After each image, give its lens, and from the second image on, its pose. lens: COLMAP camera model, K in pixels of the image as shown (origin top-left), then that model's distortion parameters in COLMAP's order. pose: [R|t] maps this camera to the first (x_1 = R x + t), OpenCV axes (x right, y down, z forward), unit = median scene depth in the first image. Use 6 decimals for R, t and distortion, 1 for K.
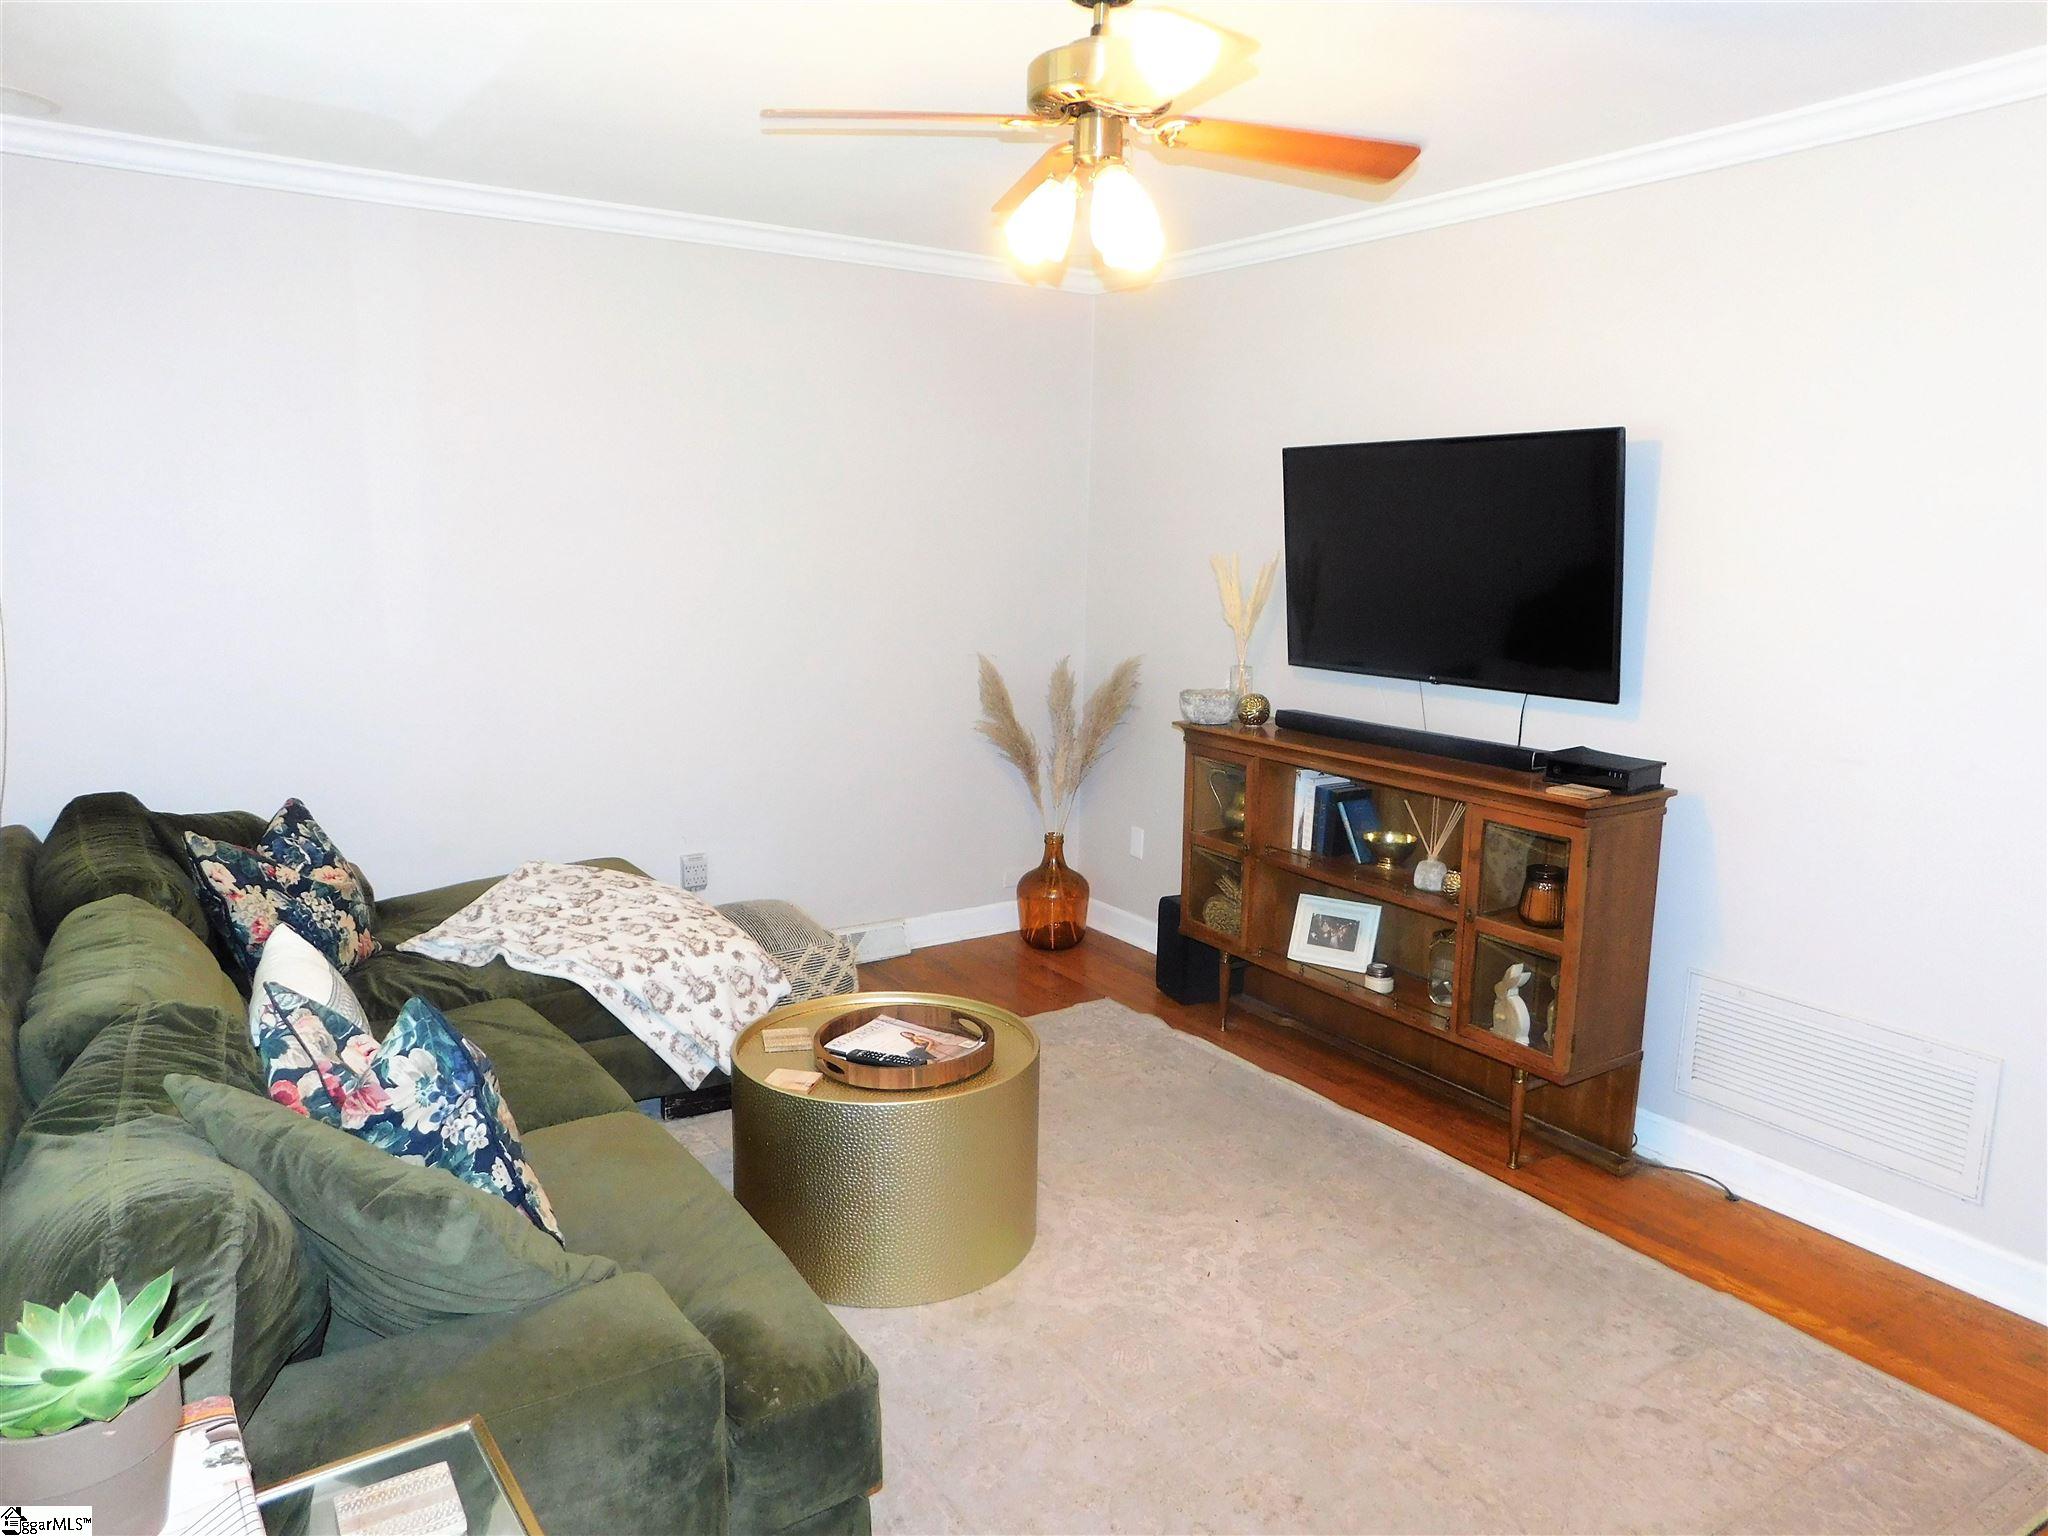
lens RADIAL K [[1388.7, 0, 1024.7], [0, 1388.7, 768.3], [0, 0, 1]] dist [-0.033412, 0.030887]
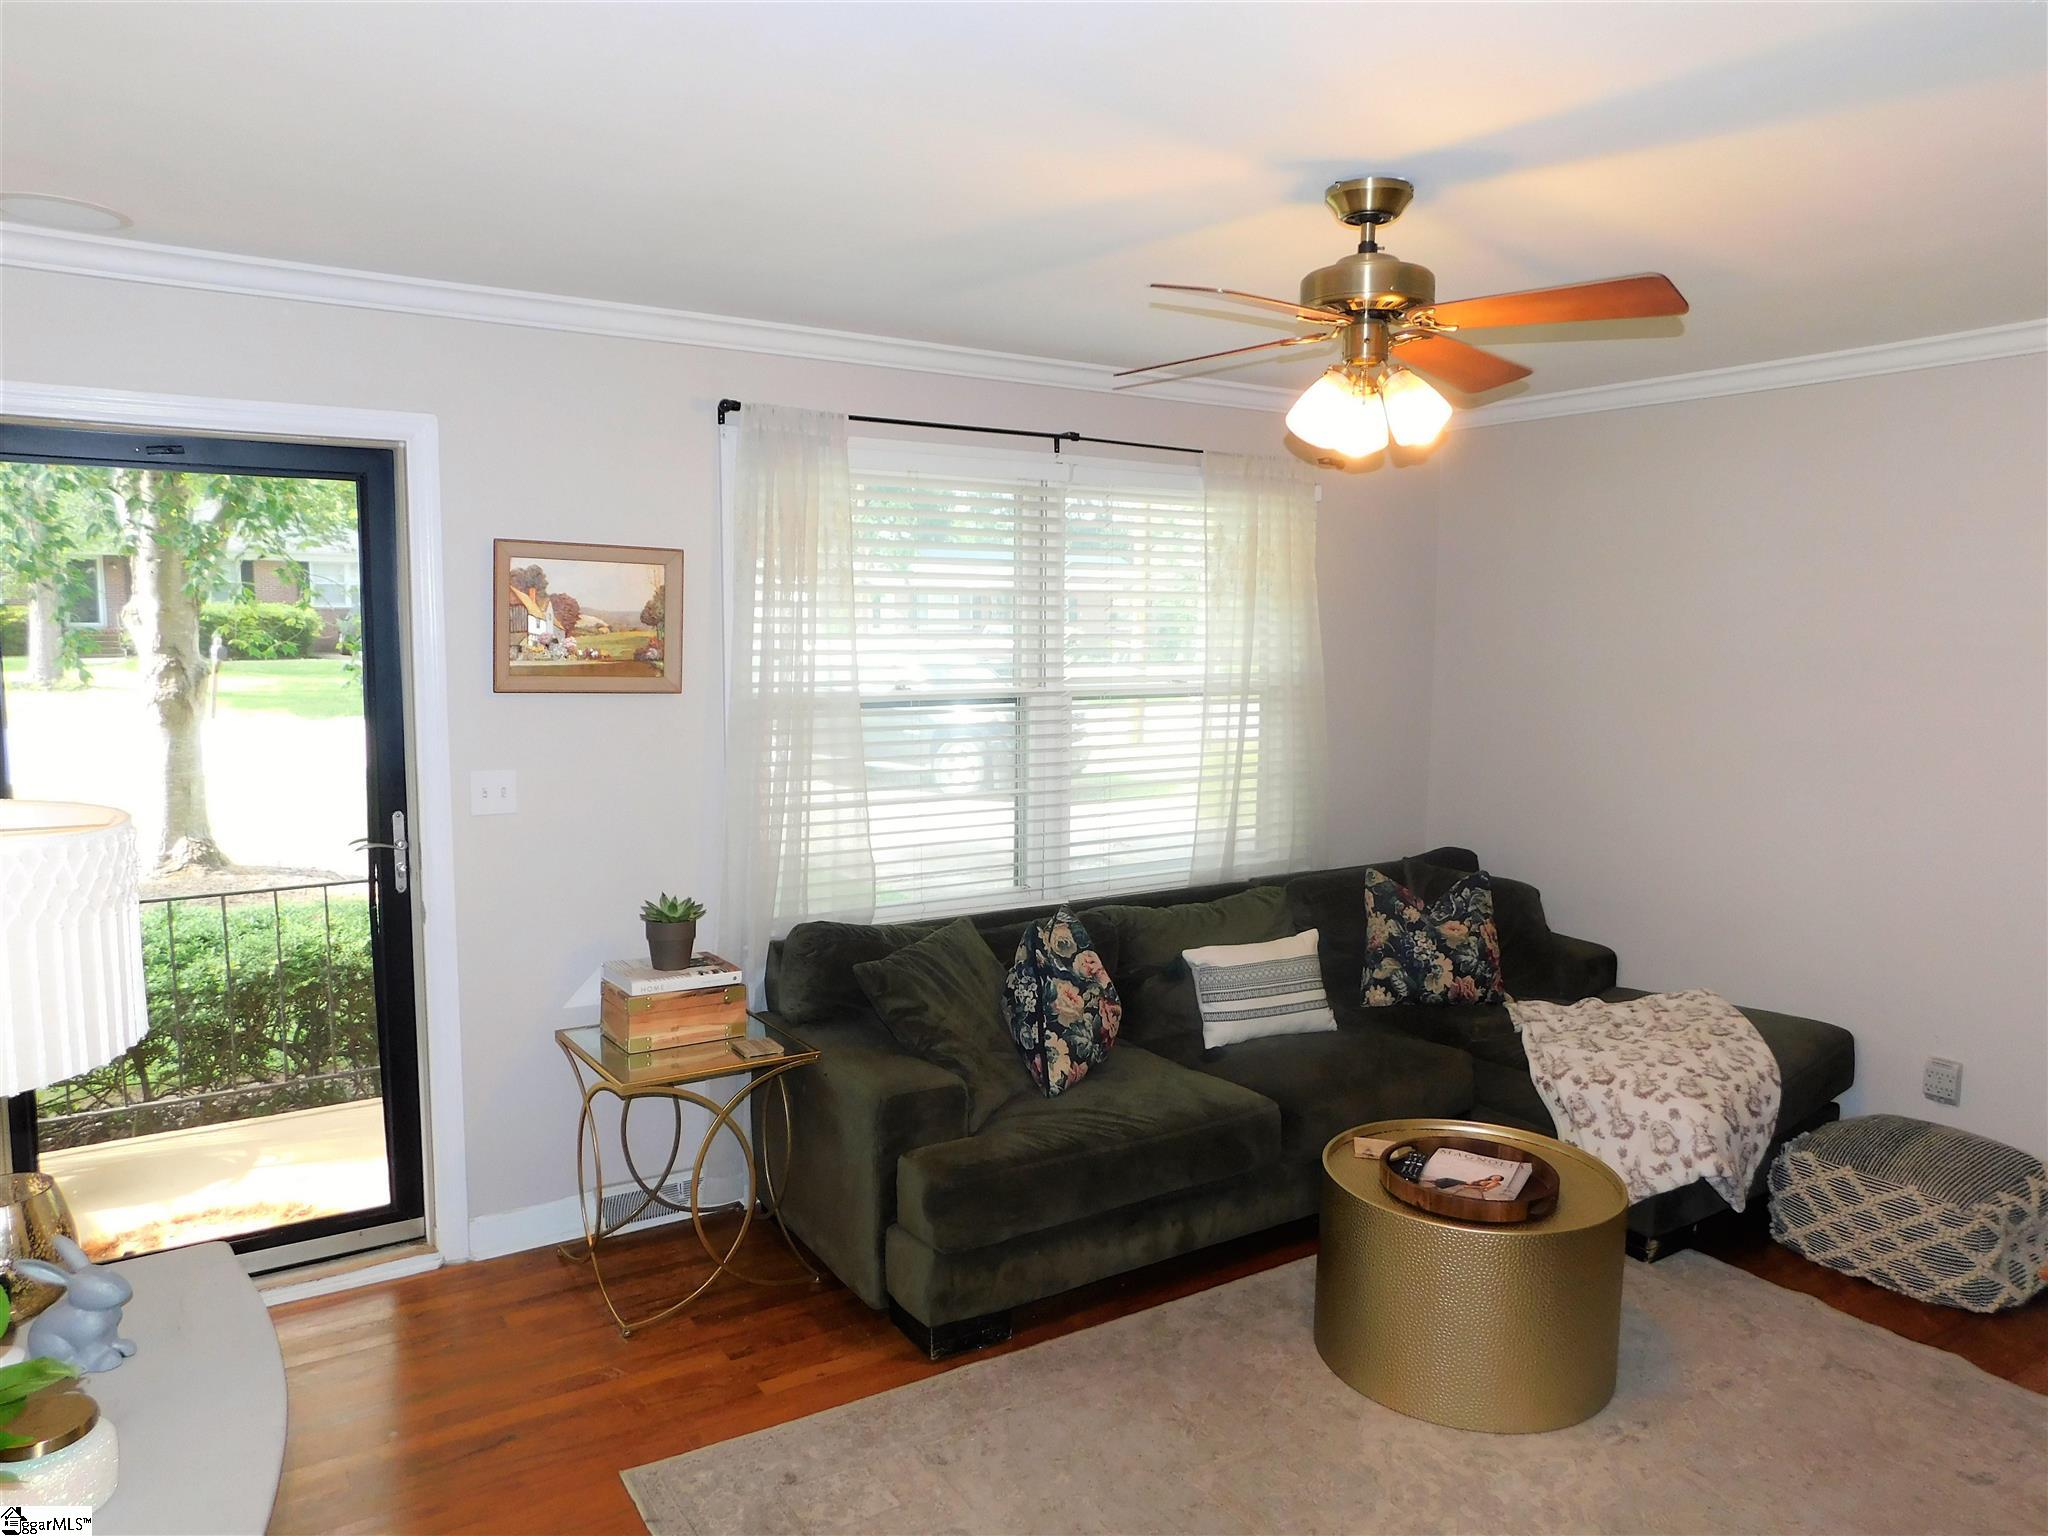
lens RADIAL K [[1388.7, 0, 1013.6], [0, 1388.7, 772.3], [0, 0, 1]] dist [-0.033412, 0.030887]
pose [[-0.022354, 0.092096, -0.995499, 0.767361], [-0.184600, 0.978246, 0.094645, -0.109313], [0.982560, 0.185884, -0.004866, 0.513584]]
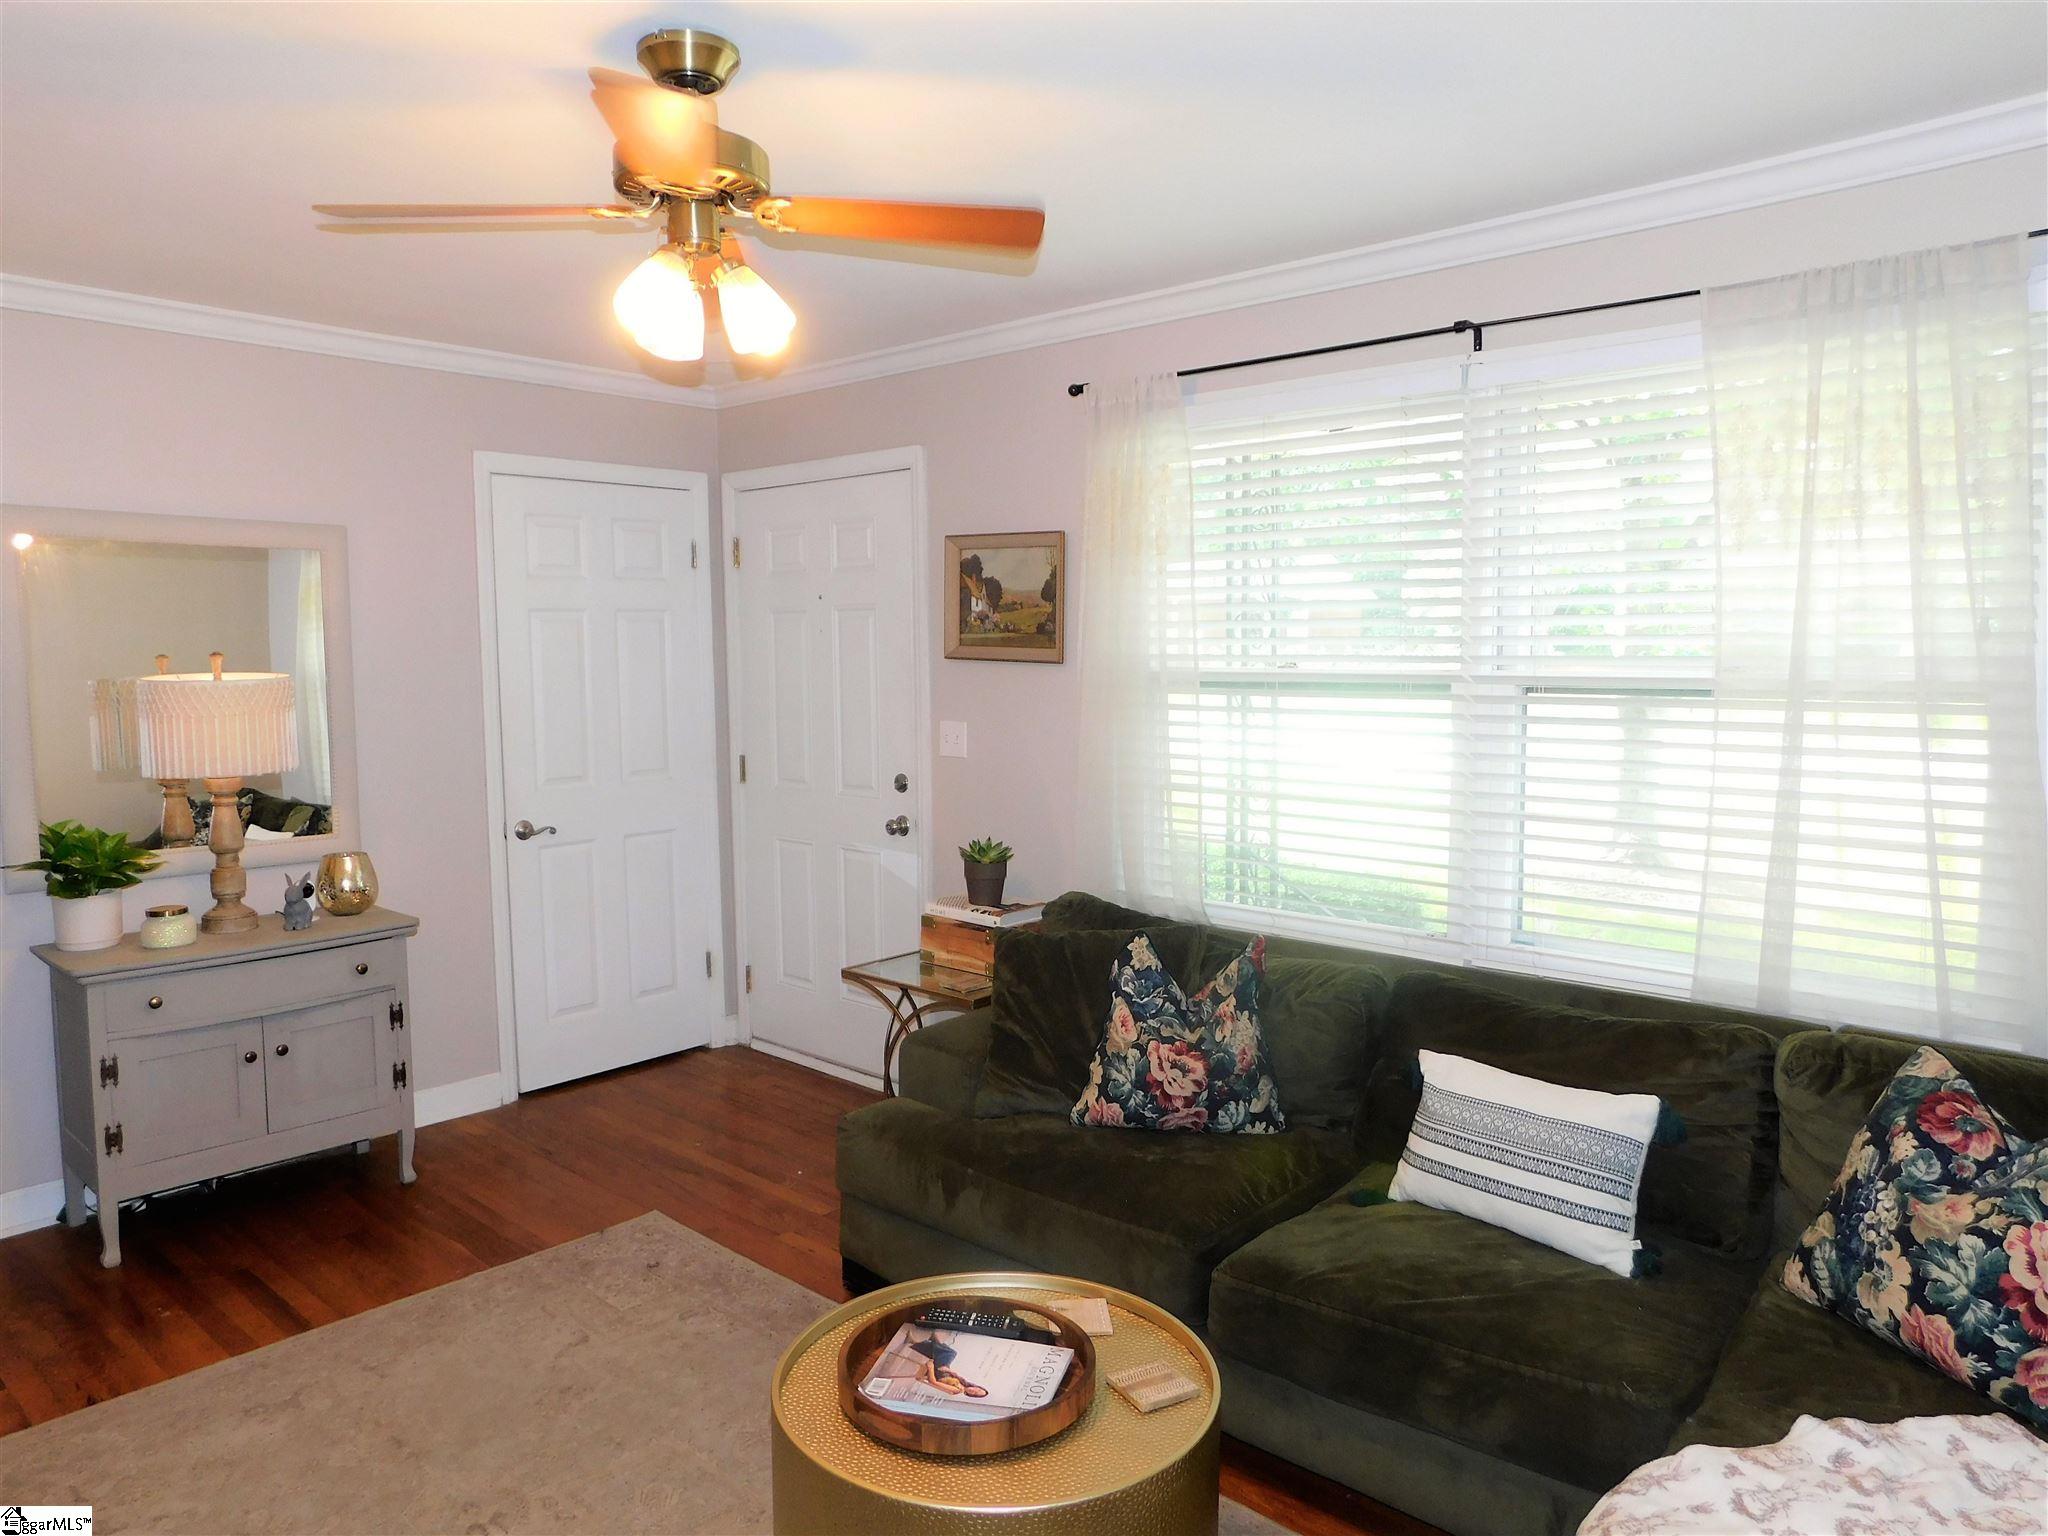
lens RADIAL K [[1388.7, 0, 1014.5], [0, 1388.7, 767.0], [0, 0, 1]] dist [-0.033412, 0.030887]
pose [[-0.972347, 0.009419, -0.233349, 0.042518], [-0.052013, 0.965357, 0.255698, -0.226969], [0.227673, 0.260764, -0.938172, 1.316612]]
